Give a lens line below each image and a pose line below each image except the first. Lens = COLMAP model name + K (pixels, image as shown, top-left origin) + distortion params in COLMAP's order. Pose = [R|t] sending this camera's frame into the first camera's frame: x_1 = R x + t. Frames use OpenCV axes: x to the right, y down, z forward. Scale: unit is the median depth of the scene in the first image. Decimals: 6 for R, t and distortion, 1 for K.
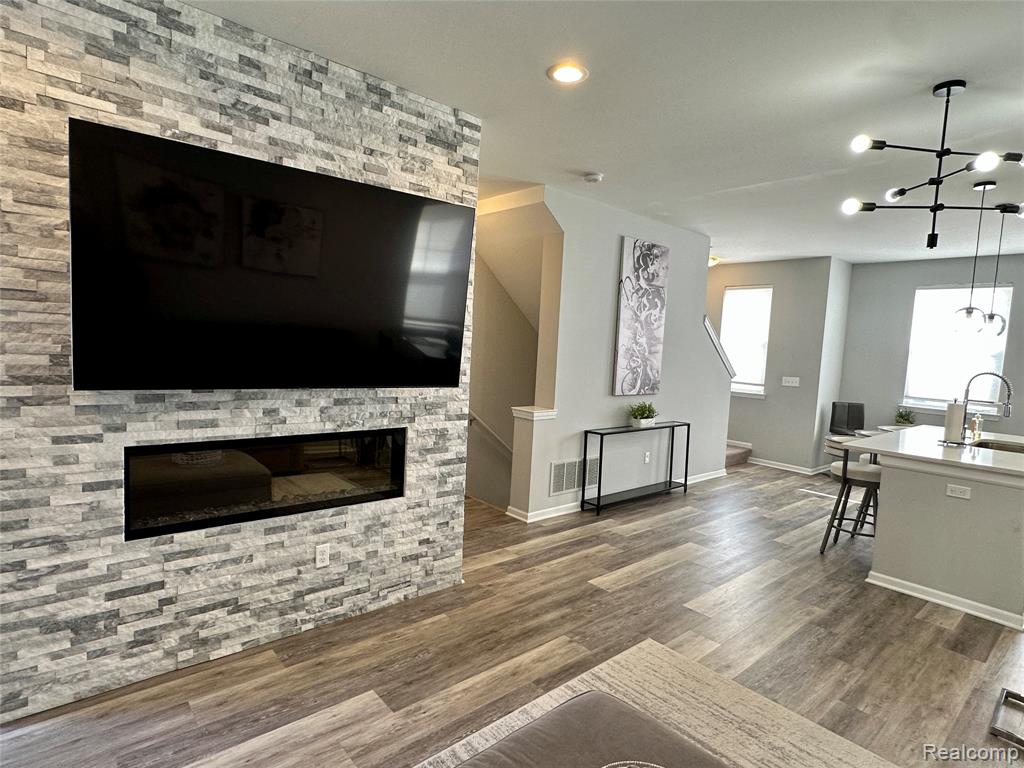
lens RADIAL K [[548.2, 0, 511.2], [0, 548.2, 386.1], [0, 0, 1]] dist [-0.006414, 0.003181]
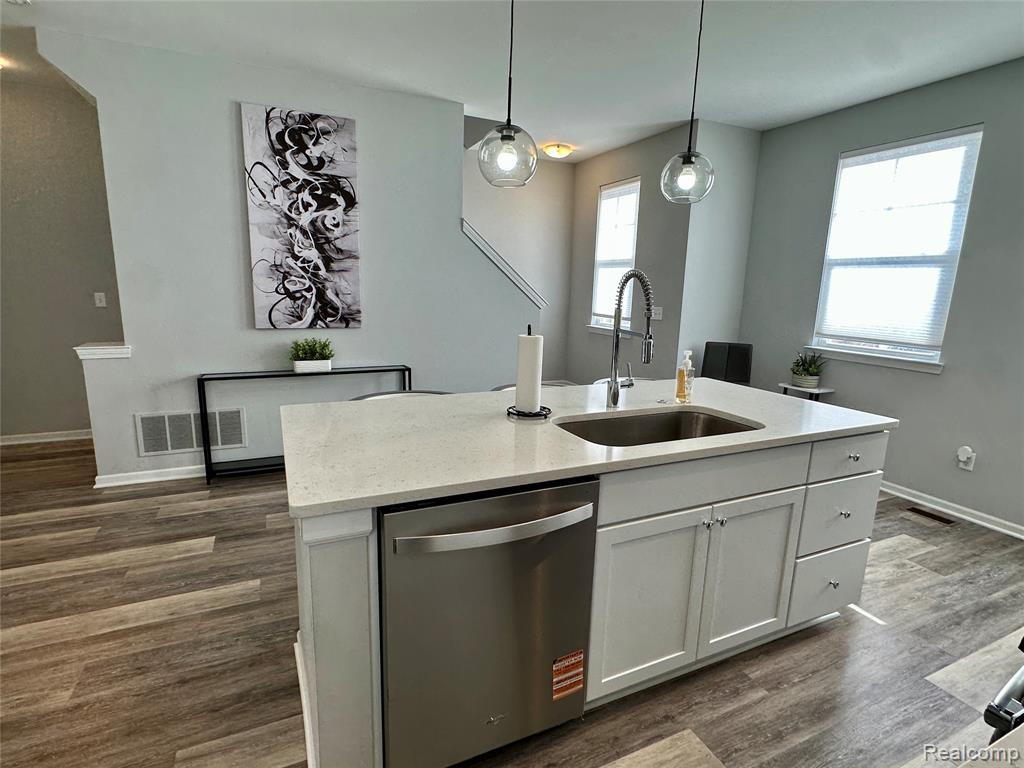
lens RADIAL K [[515.0, 0, 511.8], [0, 515.0, 387.9], [0, 0, 1]] dist [-0.004100, -0.001100]
pose [[0.961437, 0.027980, -0.273599, 0.898611], [0.001703, 0.994187, 0.107656, 0.027692], [0.275020, -0.103971, 0.955800, 0.515438]]
